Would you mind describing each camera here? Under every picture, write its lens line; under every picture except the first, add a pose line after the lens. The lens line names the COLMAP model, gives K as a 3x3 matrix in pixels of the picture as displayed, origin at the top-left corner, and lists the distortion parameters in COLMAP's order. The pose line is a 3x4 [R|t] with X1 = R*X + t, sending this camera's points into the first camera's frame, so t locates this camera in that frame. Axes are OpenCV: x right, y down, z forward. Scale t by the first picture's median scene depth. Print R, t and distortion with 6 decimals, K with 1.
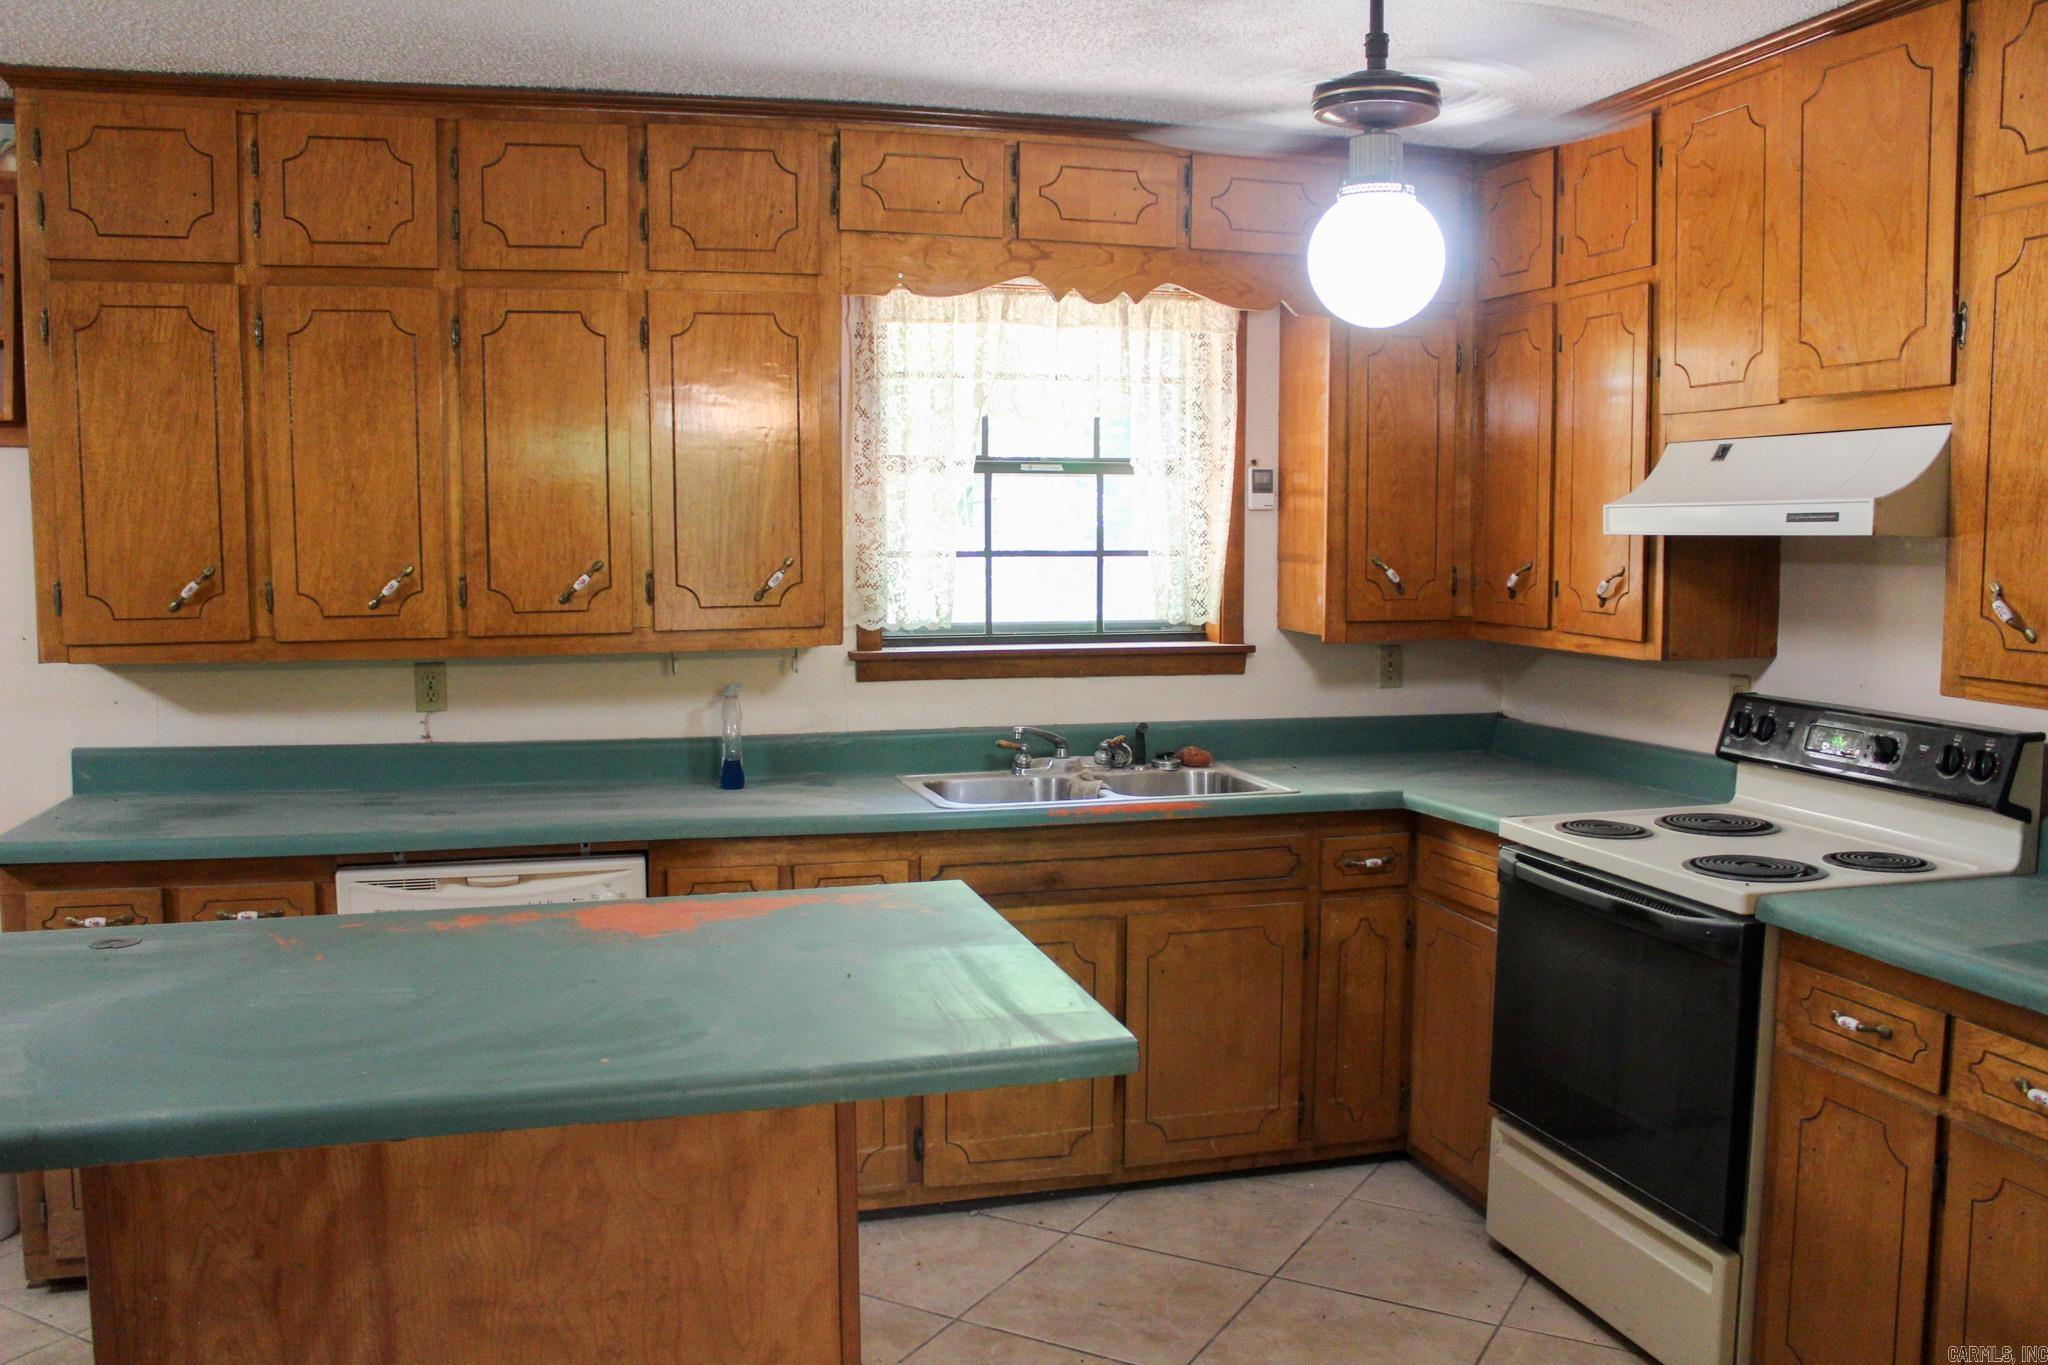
lens RADIAL K [[1719.1, 0, 1016.4], [0, 1719.1, 687.3], [0, 0, 1]] dist [-0.172187, 0.172730]
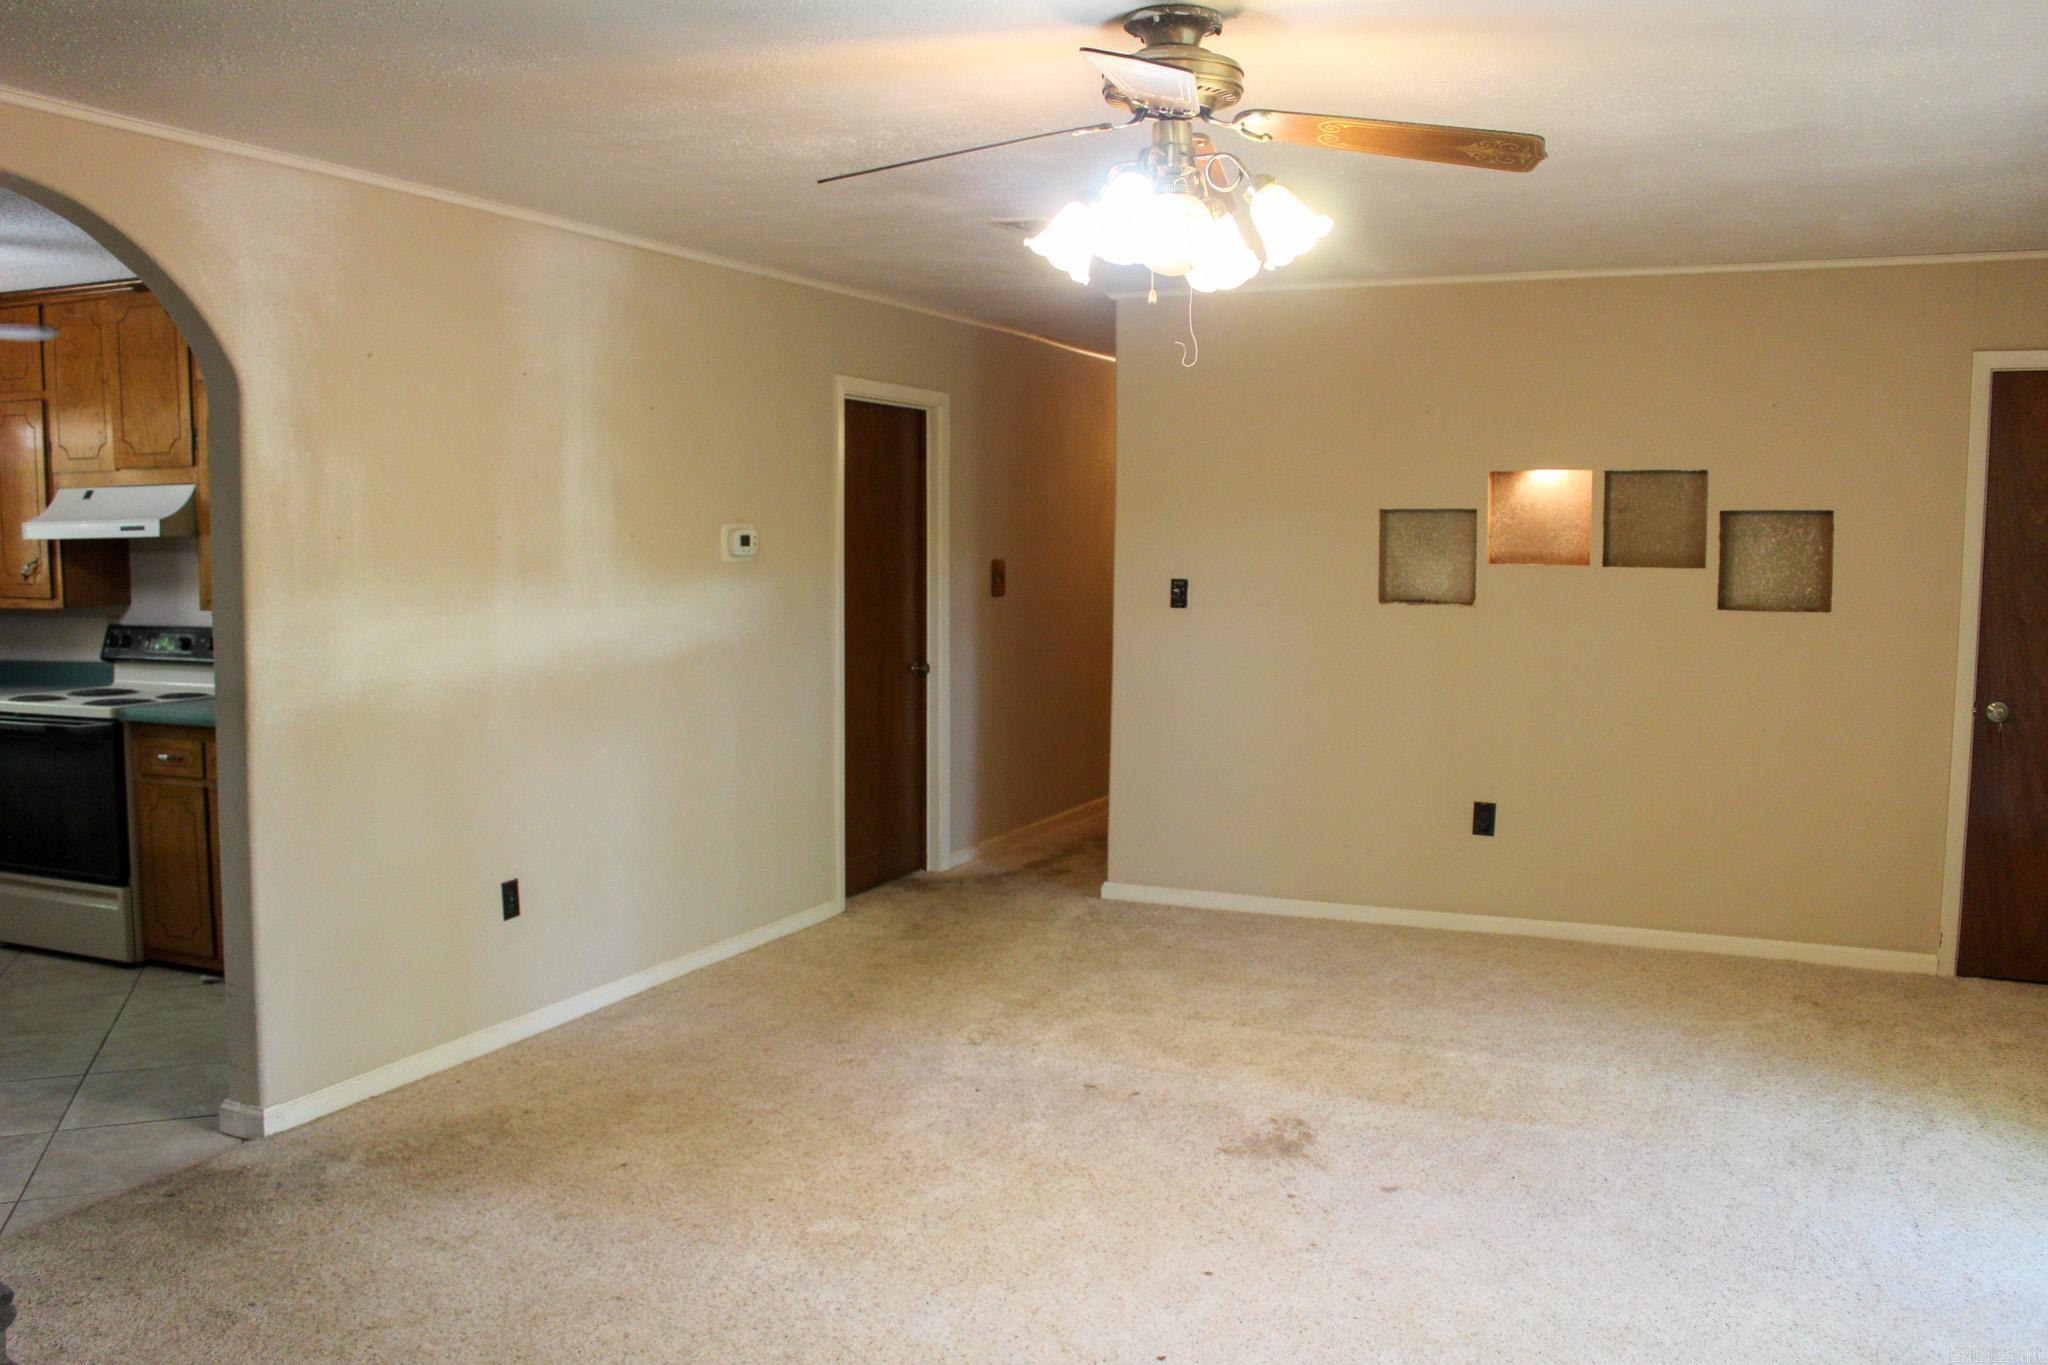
lens RADIAL K [[1719.1, 0, 1016.4], [0, 1719.1, 687.3], [0, 0, 1]] dist [-0.172187, 0.172730]
pose [[0.644527, -0.073521, 0.761038, -0.346827], [0.077205, 0.996537, 0.030886, 0.101576], [-0.760673, 0.038849, 0.647971, -1.019207]]
